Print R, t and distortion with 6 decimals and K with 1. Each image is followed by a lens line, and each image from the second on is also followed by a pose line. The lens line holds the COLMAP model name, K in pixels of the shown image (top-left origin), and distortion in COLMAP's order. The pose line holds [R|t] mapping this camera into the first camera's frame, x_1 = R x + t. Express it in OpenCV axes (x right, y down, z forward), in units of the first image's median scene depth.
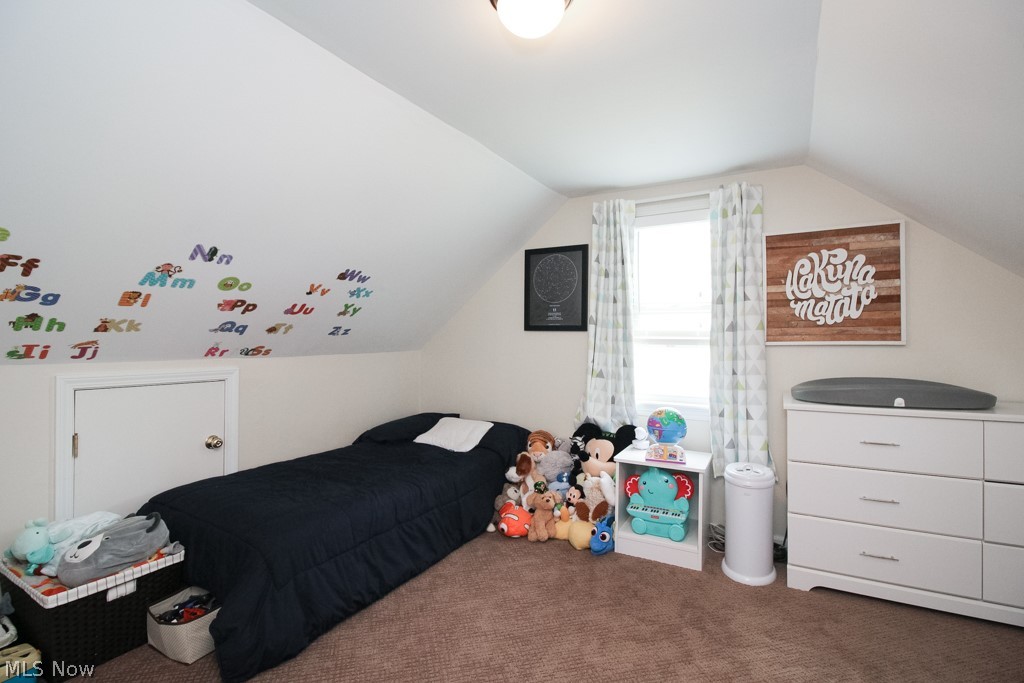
lens RADIAL K [[474.2, 0, 516.2], [0, 474.2, 336.9], [0, 0, 1]] dist [0.001130, -0.000610]
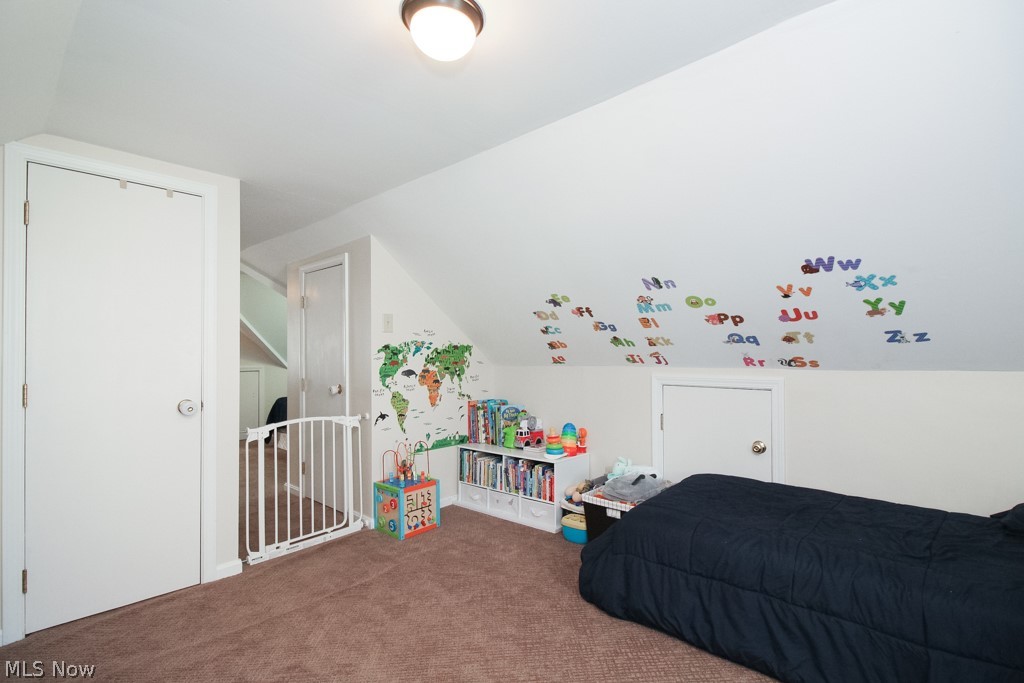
lens RADIAL K [[474.2, 0, 516.2], [0, 474.2, 336.9], [0, 0, 1]] dist [0.001130, -0.000610]
pose [[-0.209298, -0.038533, -0.977092, 0.536333], [0.009724, 0.999092, -0.041484, 0.014801], [0.977804, -0.018184, -0.208733, 0.716233]]
